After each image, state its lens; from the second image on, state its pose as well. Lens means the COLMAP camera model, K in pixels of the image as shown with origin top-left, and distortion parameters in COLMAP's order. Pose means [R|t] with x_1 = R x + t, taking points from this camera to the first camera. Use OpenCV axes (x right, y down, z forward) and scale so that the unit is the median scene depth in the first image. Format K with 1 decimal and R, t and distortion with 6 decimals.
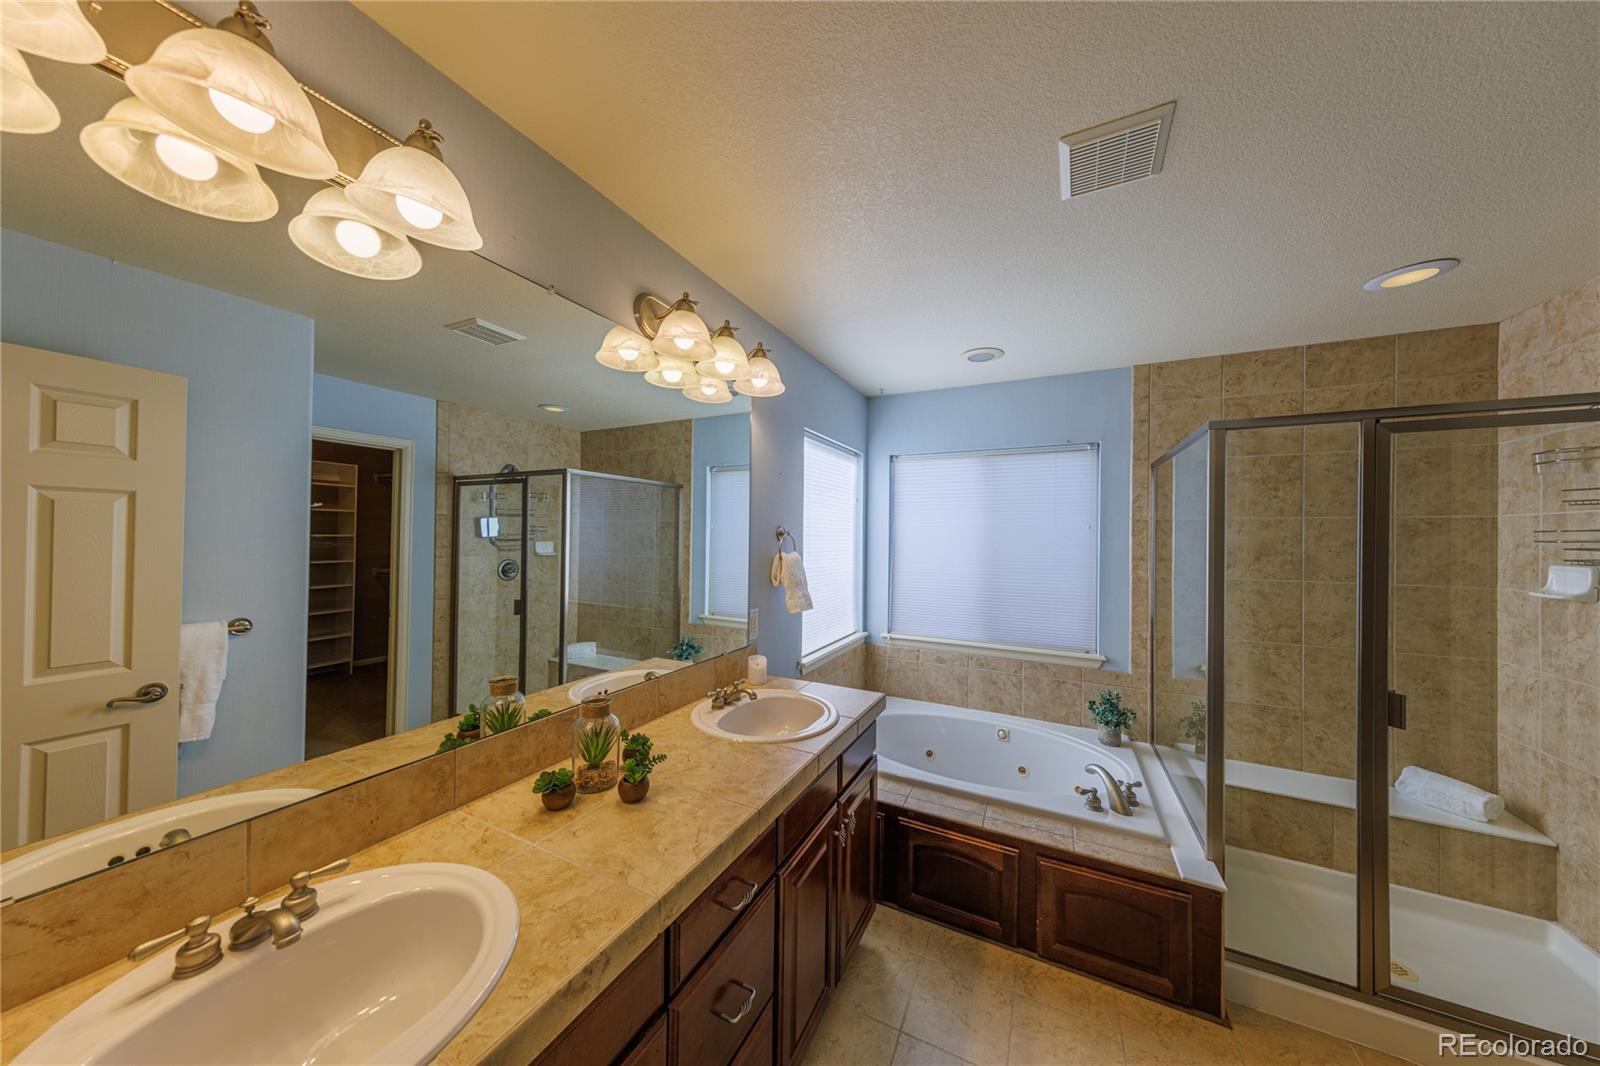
lens RADIAL K [[500.2, 0, 810.7], [0, 500.2, 530.9], [0, 0, 1]] dist [0.004486, 0.000391]
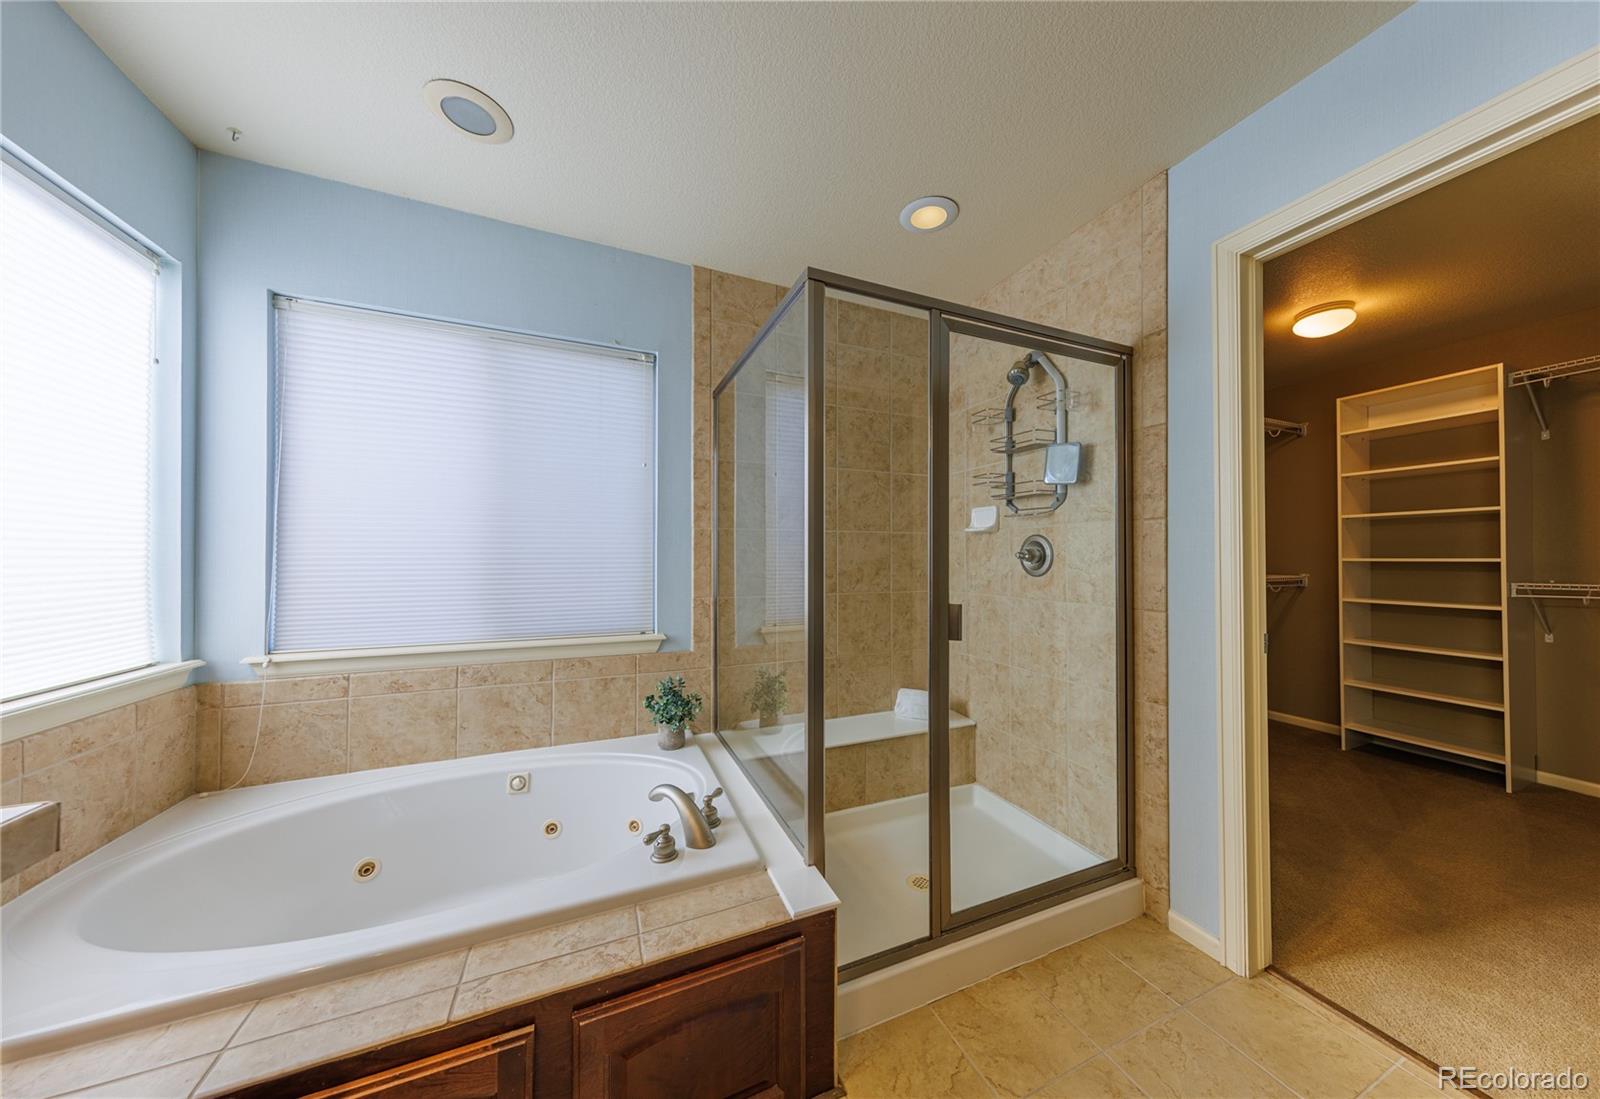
lens RADIAL K [[507.4, 0, 812.4], [0, 507.4, 555.3], [0, 0, 1]] dist [0.006044, -0.000124]
pose [[0.652011, -0.007129, 0.758176, 0.159350], [0.001493, 0.999966, 0.008118, 0.132404], [-0.758208, -0.004161, 0.651999, 0.347730]]
